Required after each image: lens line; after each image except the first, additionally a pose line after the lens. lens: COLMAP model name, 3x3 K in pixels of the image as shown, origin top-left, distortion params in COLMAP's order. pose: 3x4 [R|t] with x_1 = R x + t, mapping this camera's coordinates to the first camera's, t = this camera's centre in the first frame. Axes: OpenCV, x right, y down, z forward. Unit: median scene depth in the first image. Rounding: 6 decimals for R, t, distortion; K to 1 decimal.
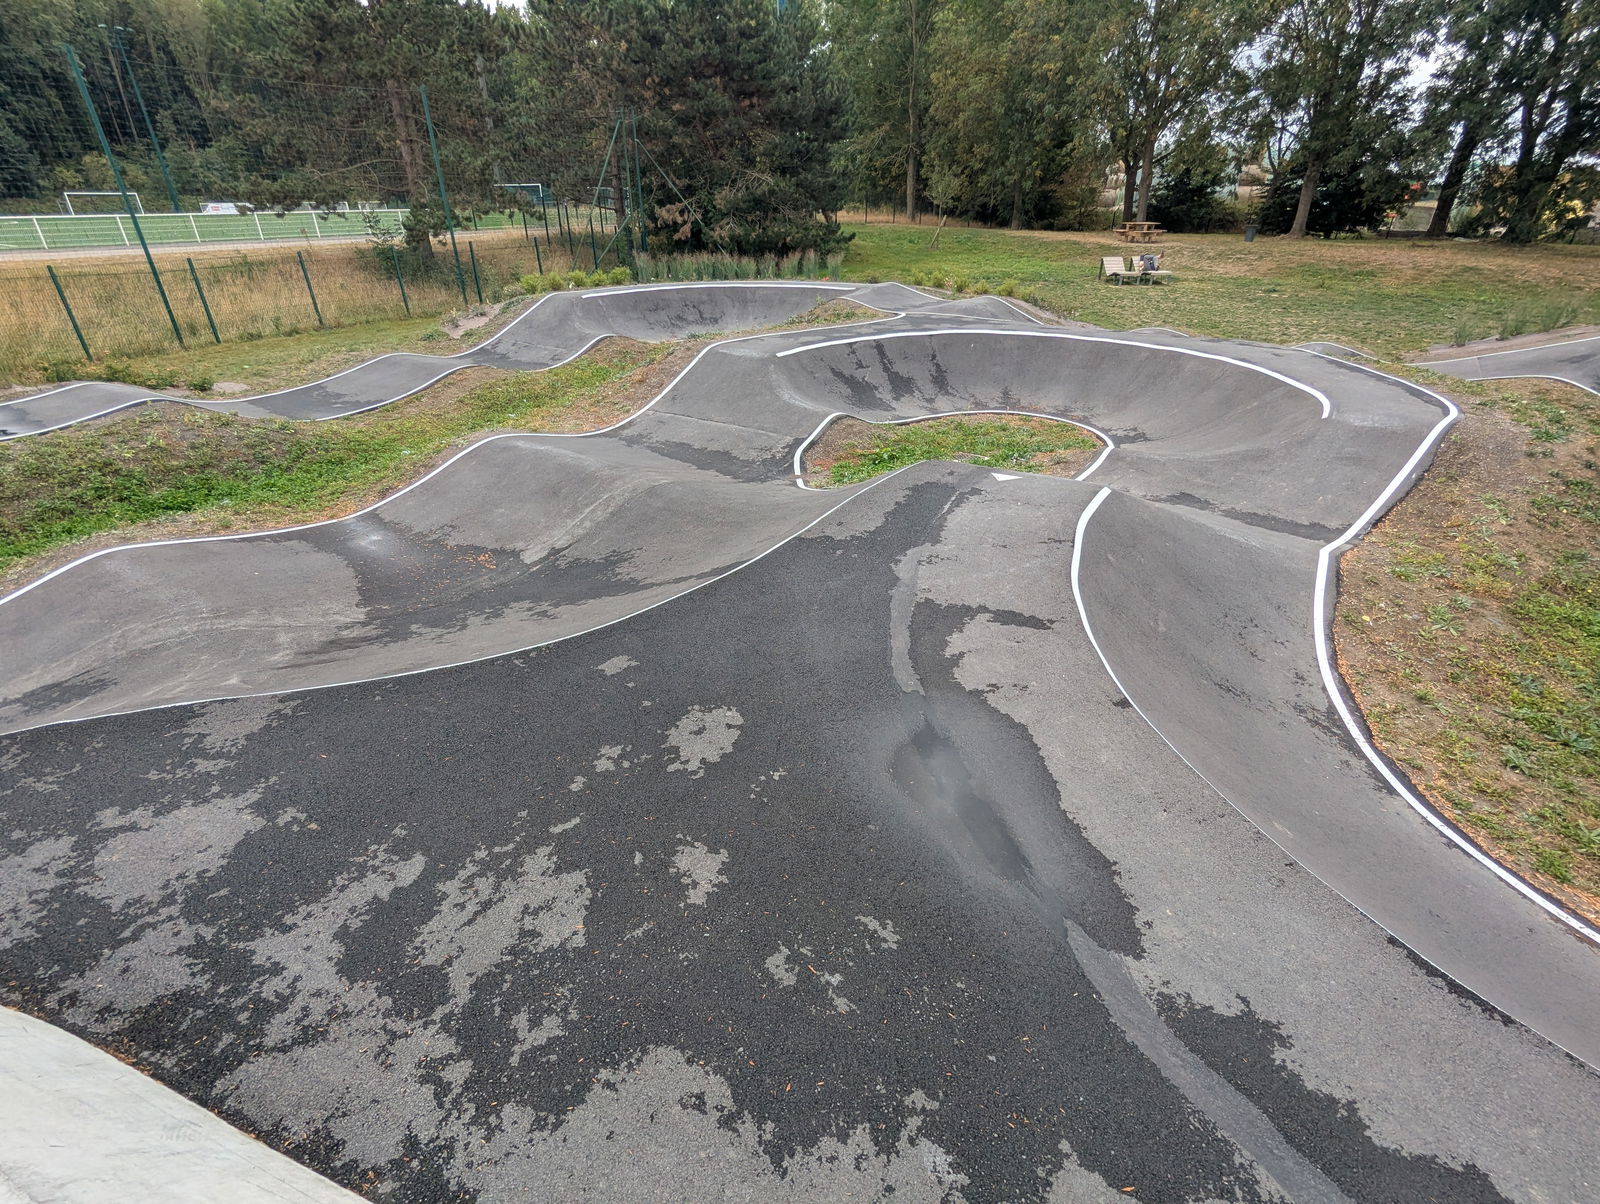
lens RADIAL K [[759.7, 0, 796.8], [0, 759.7, 605.0], [0, 0, 1]] dist [-0.004995, 0.003098]
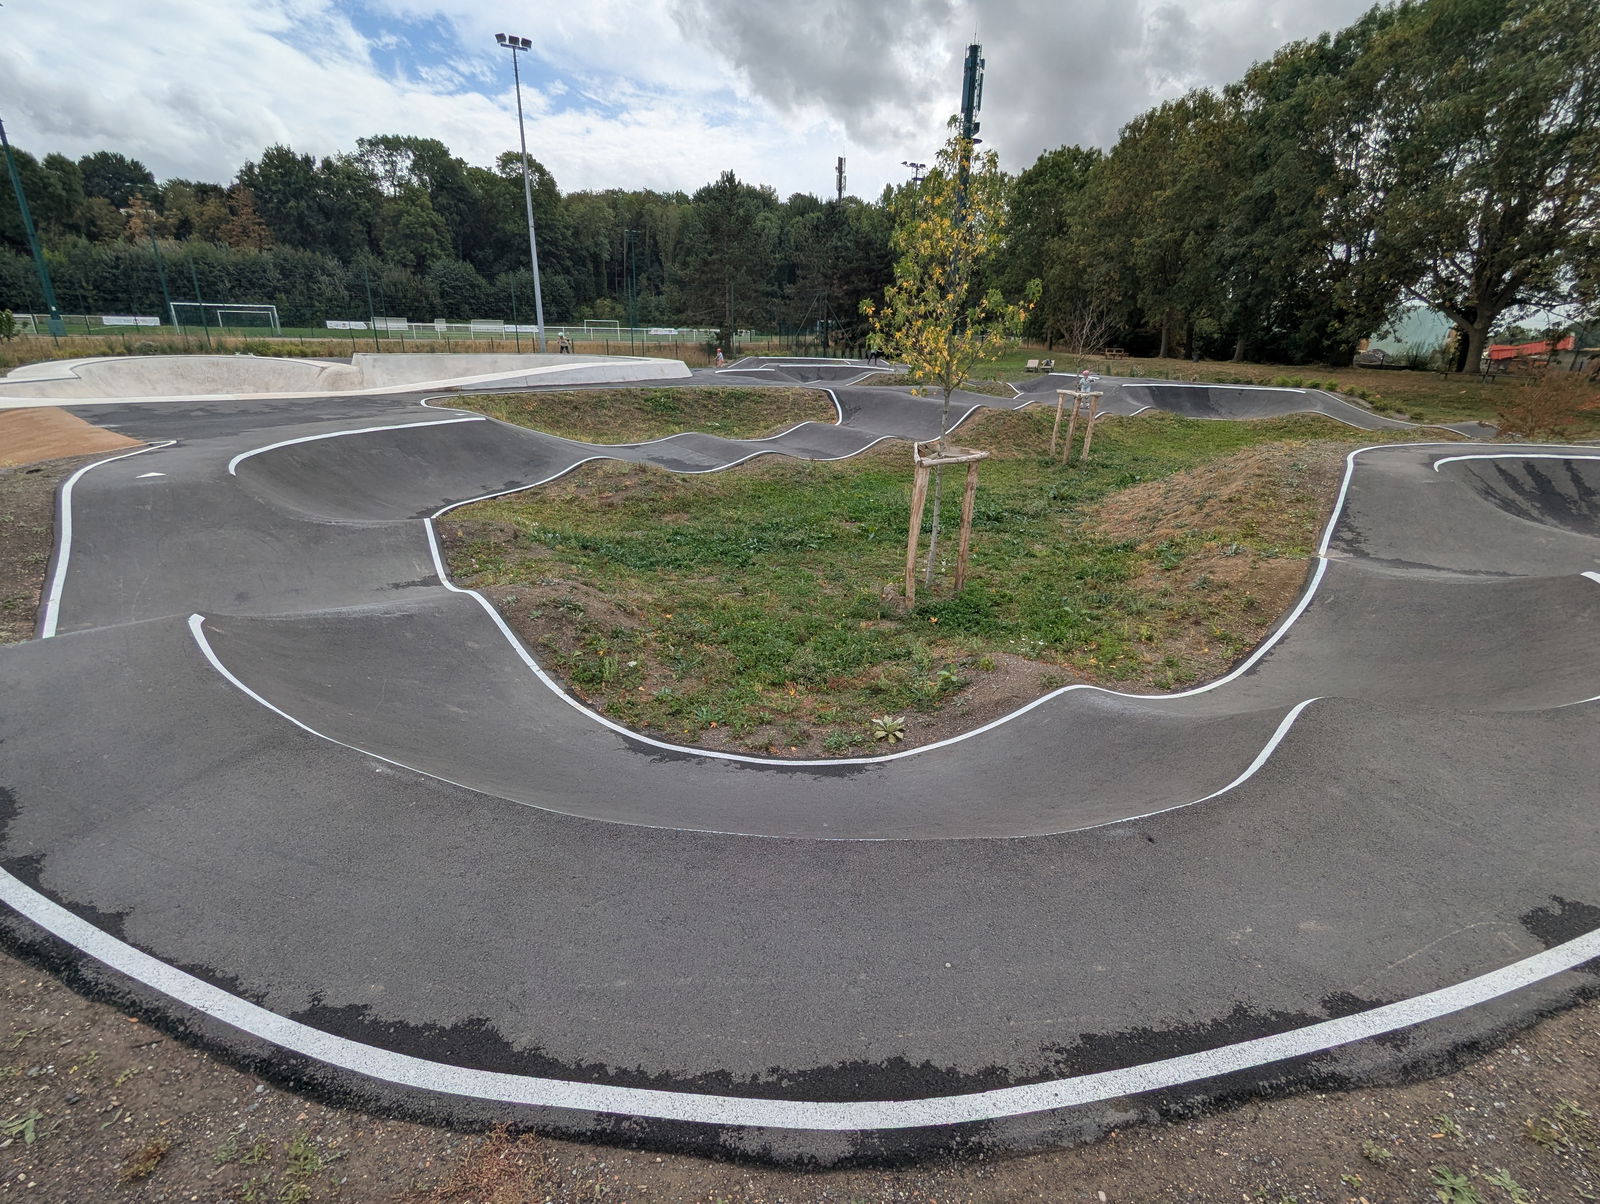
lens RADIAL K [[759.7, 0, 796.8], [0, 759.7, 605.0], [0, 0, 1]] dist [-0.004995, 0.003098]
pose [[0.910657, 0.162792, -0.379741, 0.524764], [-0.218490, 0.969822, -0.108204, 0.372862], [0.350666, 0.181506, 0.918743, -0.669620]]
